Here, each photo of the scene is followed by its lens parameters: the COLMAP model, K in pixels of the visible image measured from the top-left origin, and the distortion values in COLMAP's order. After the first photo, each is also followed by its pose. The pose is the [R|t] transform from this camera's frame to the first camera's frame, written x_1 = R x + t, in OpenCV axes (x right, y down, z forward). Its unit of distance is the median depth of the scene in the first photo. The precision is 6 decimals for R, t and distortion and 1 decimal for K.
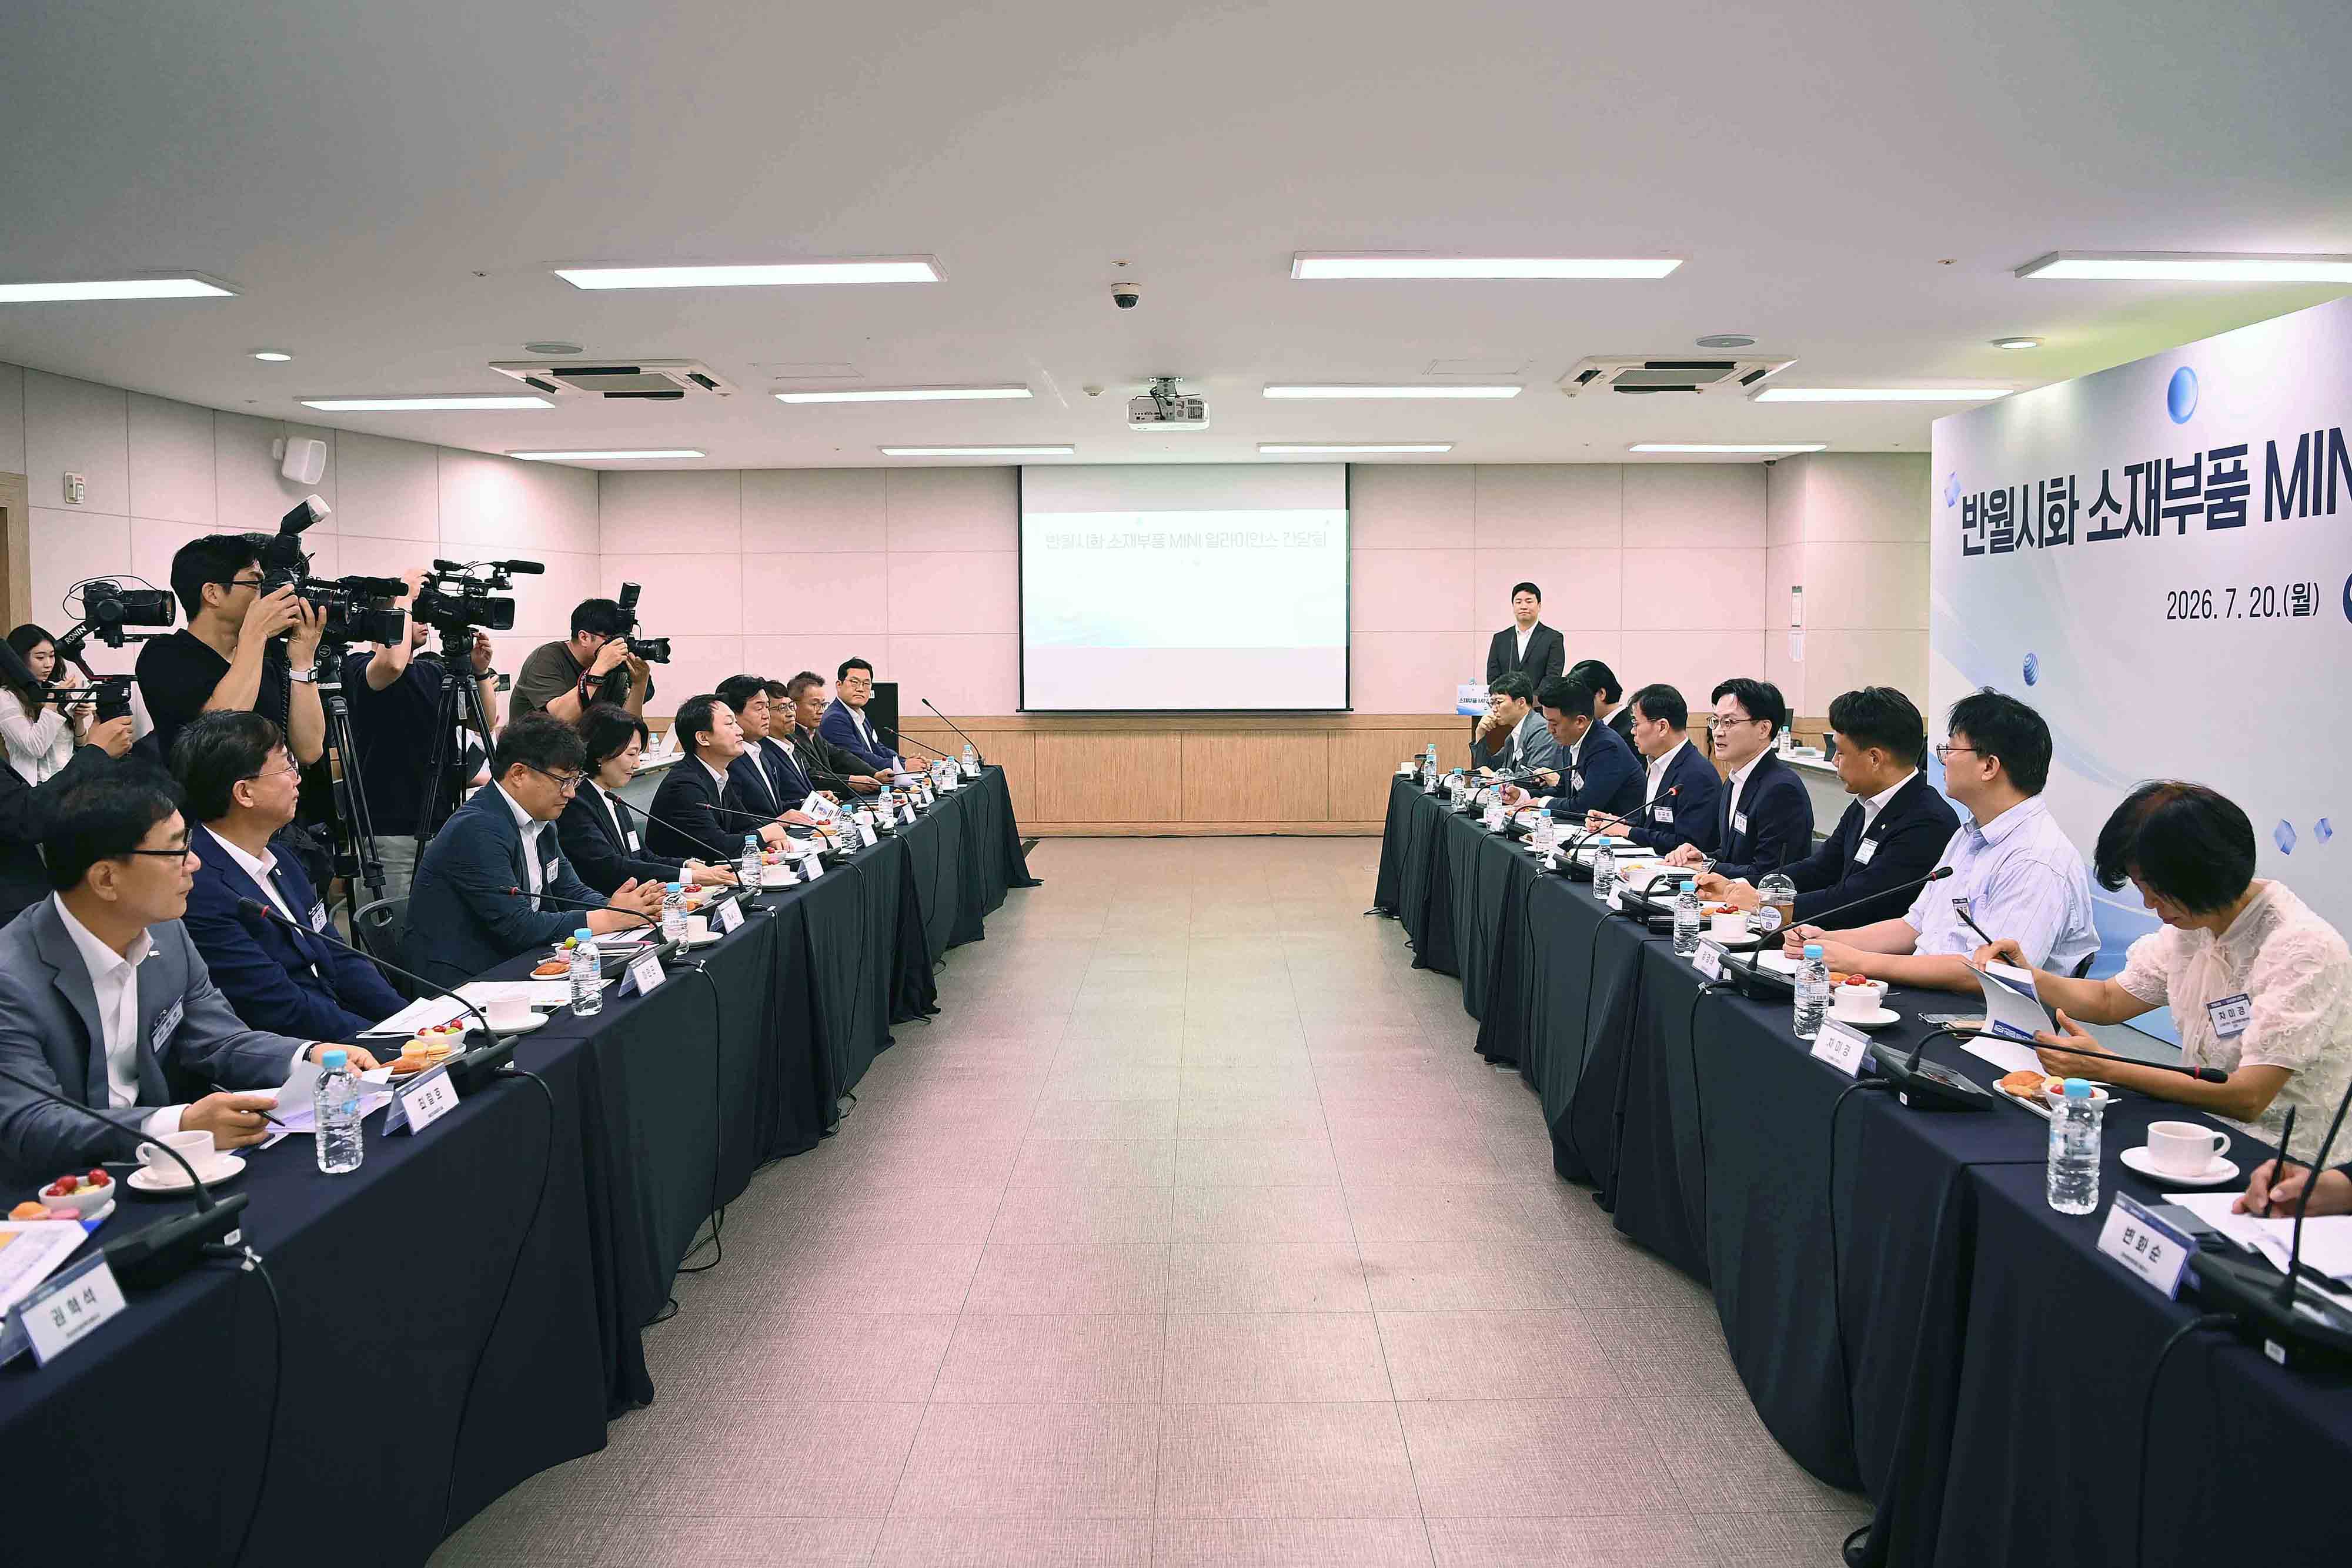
lens RADIAL K [[1847.6, 0, 1177.3], [0, 1847.6, 763.8], [0, 0, 1]] dist [-0.008966, -0.005445]
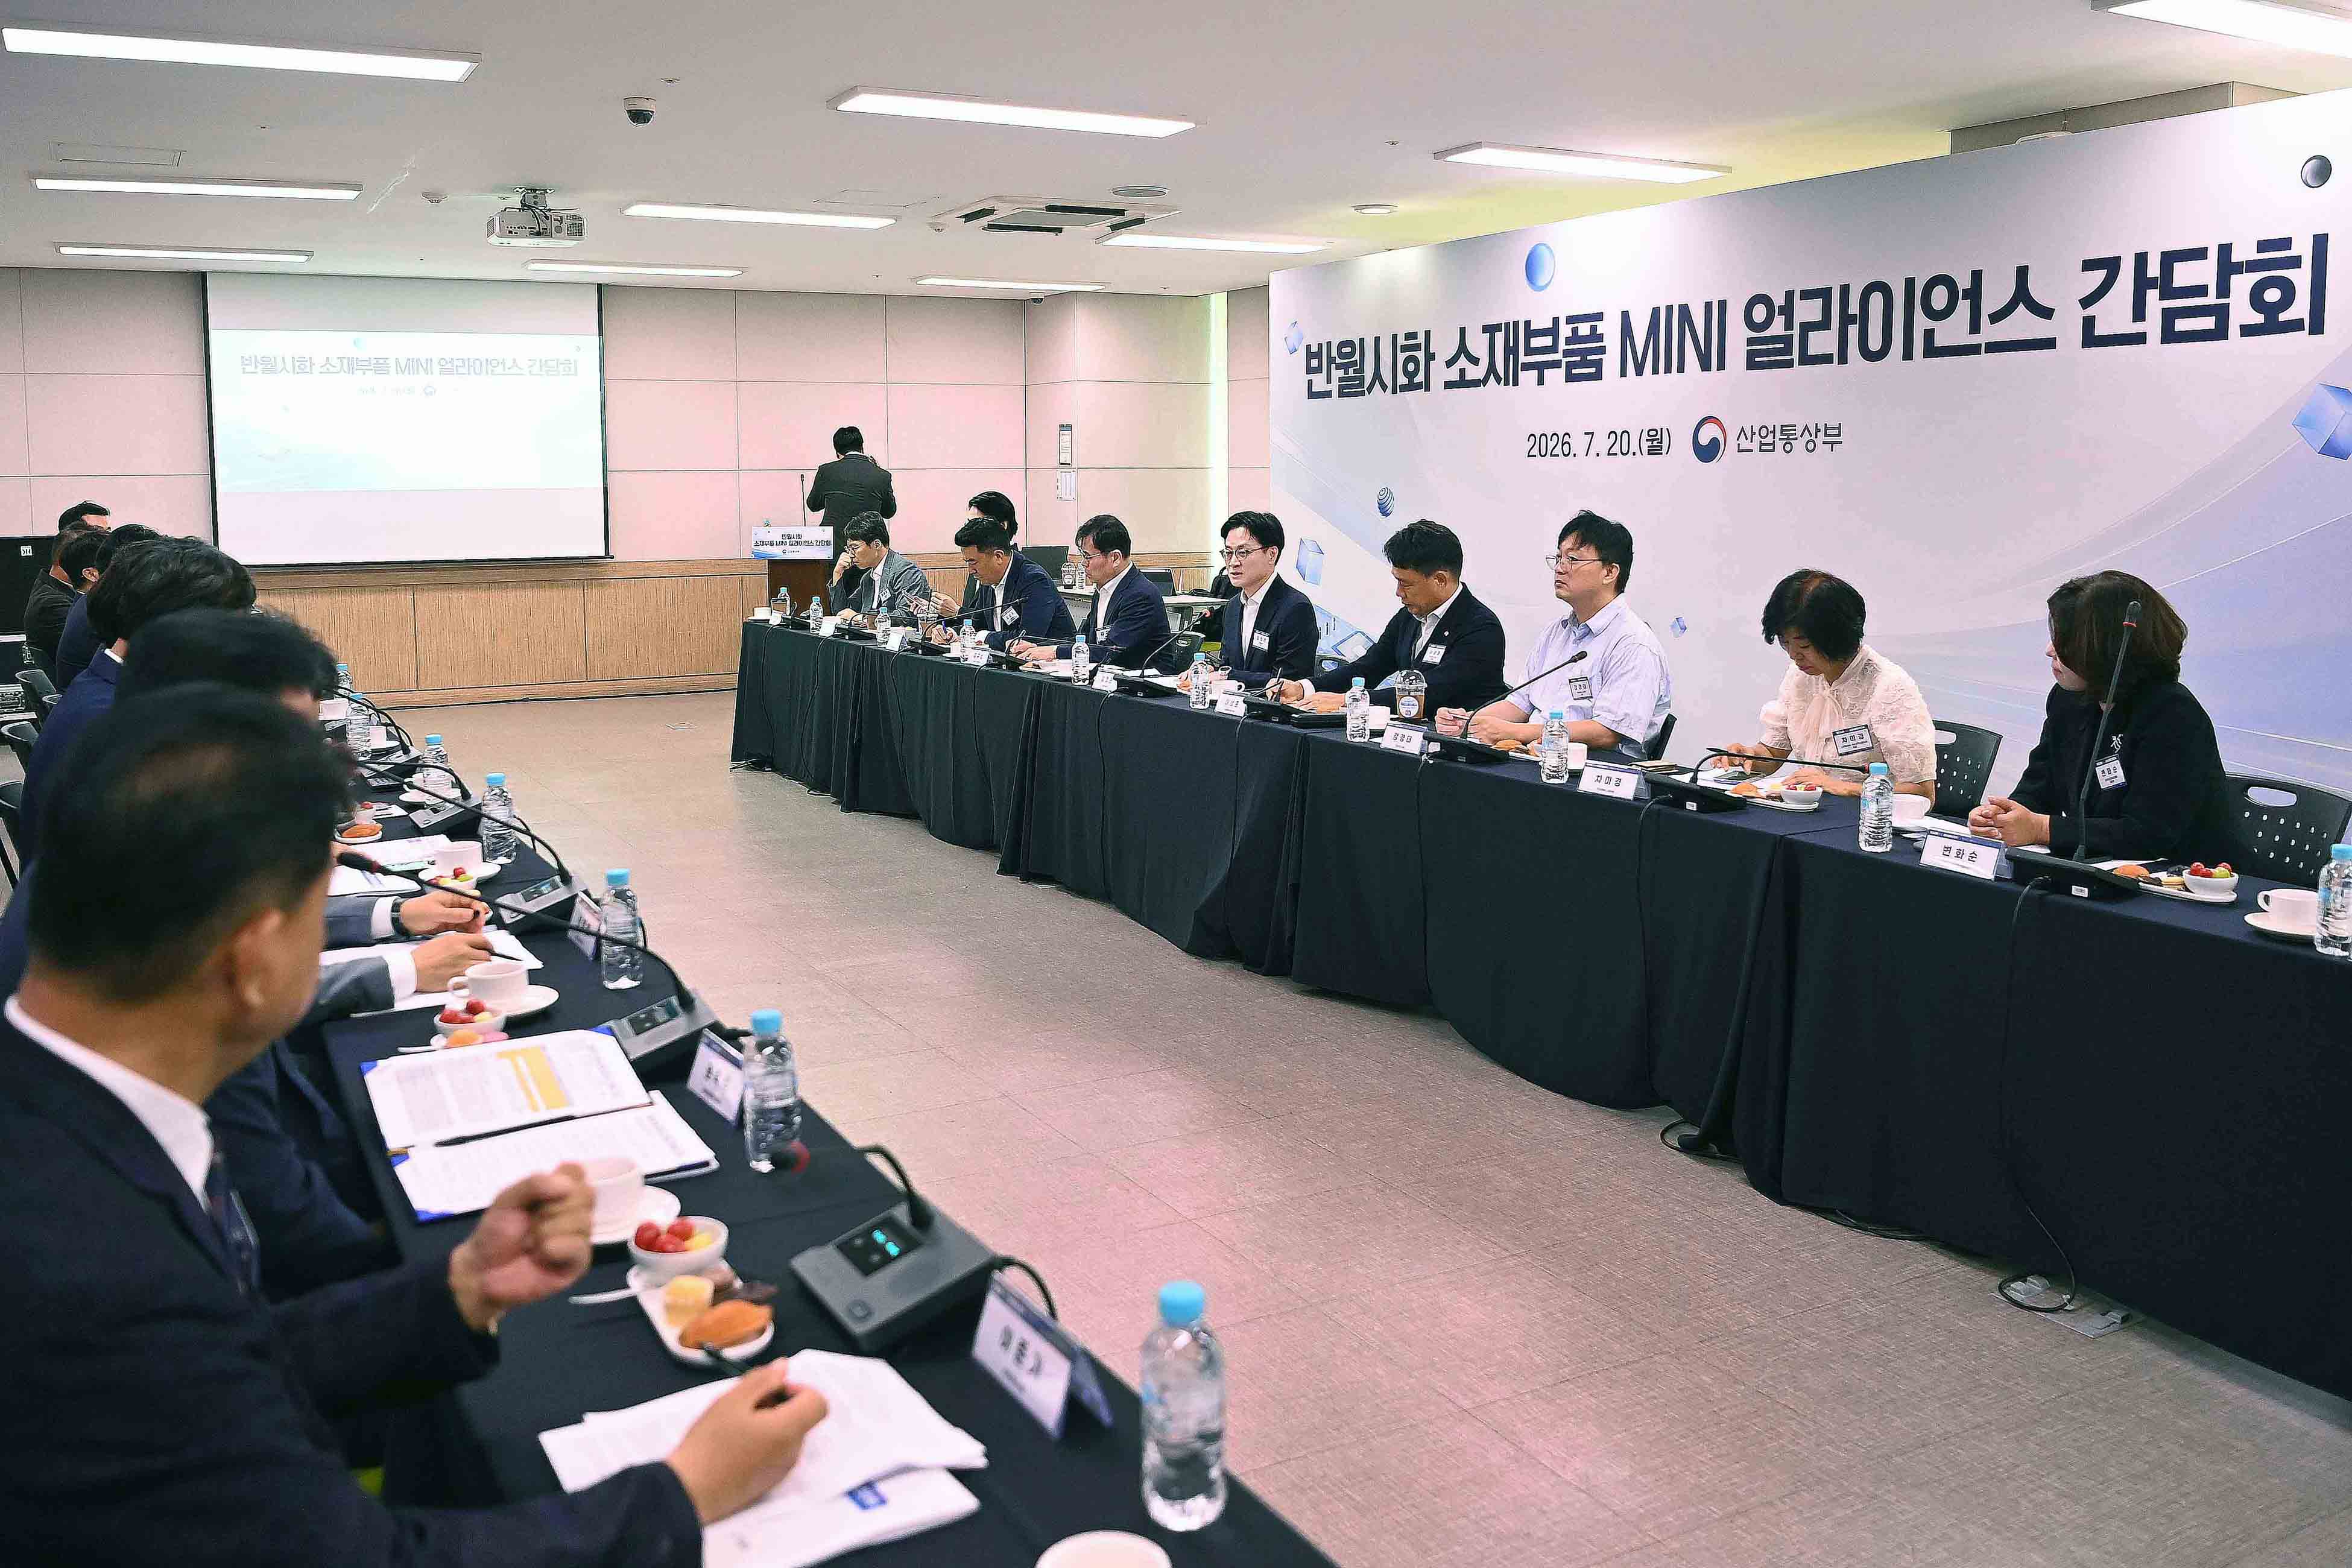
lens RADIAL K [[2076.0, 0, 1176.0], [0, 2076.0, 784.0], [0, 0, 1]] dist [-0.019647, -0.013234]
pose [[0.875464, -0.074389, 0.477524, -0.287019], [0.036772, 0.995472, 0.087660, 0.005213], [-0.481882, -0.059183, 0.874235, -0.066843]]
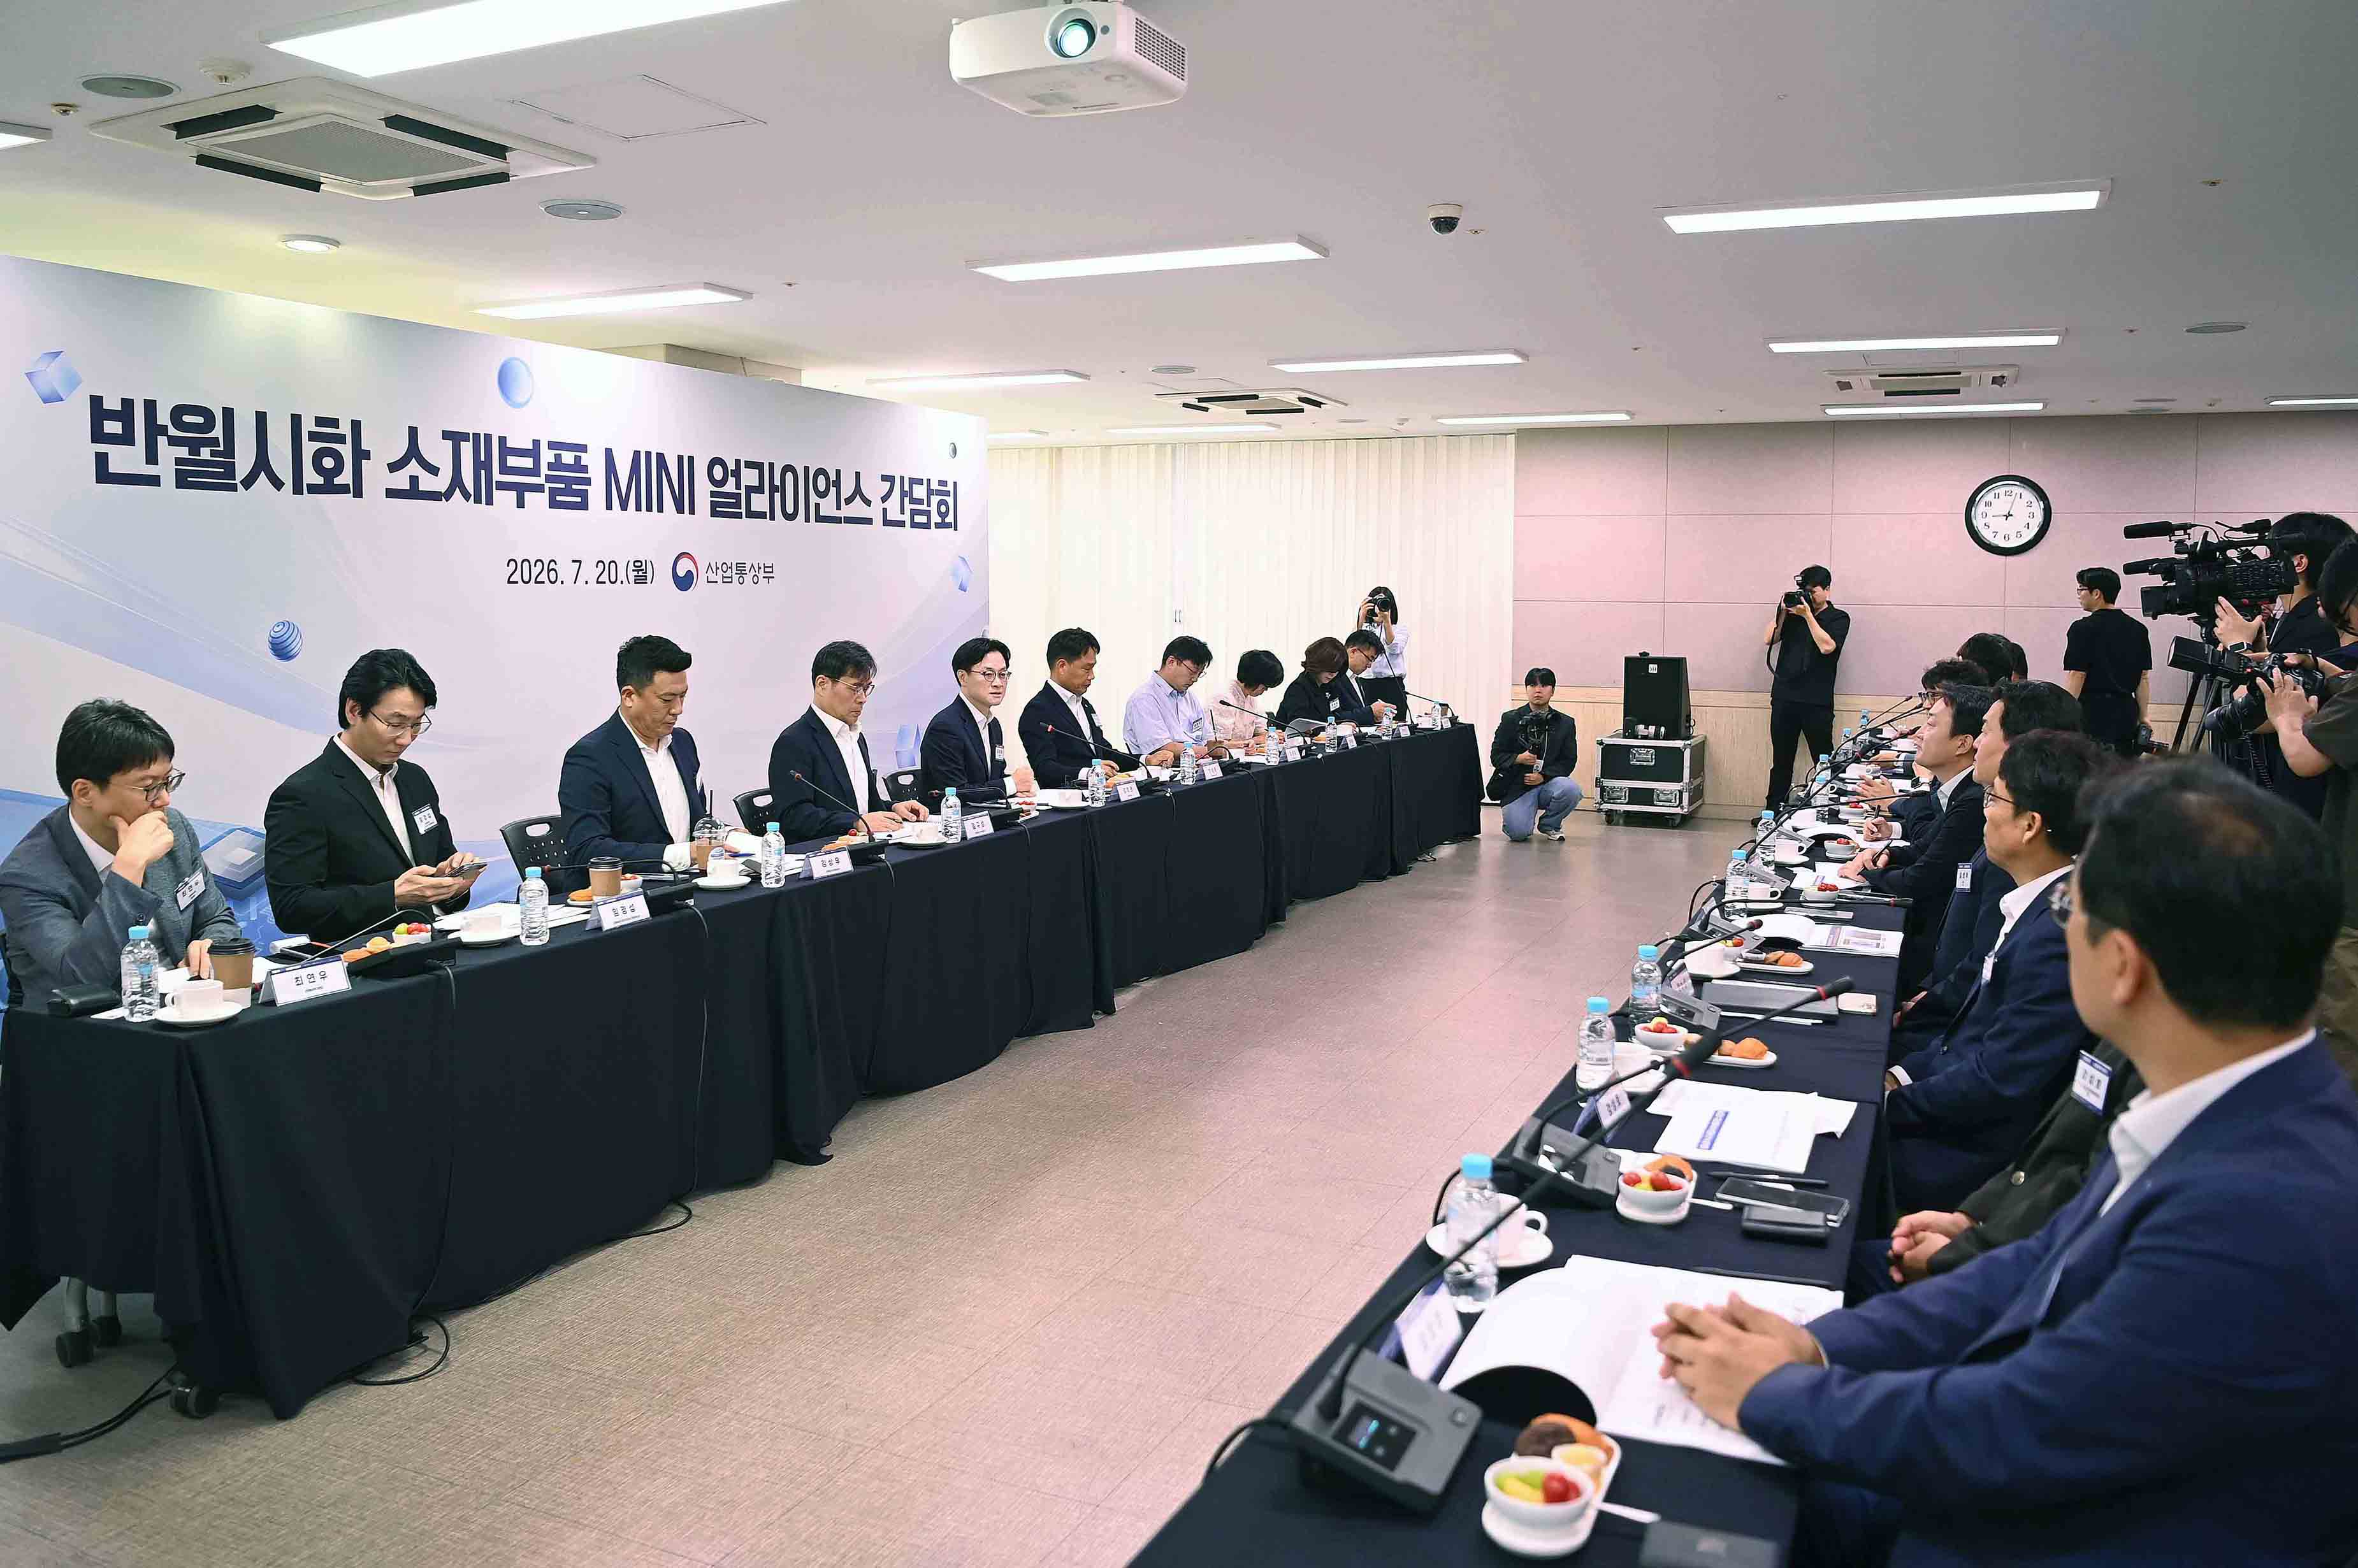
lens RADIAL K [[1852.2, 0, 1180.3], [0, 1852.2, 763.8], [0, 0, 1]] dist [-0.008966, -0.005445]
pose [[-0.921057, -0.035633, 0.387794, -0.237537], [0.026804, 0.987643, 0.154413, -0.119719], [-0.388504, 0.152618, -0.908720, 1.688358]]
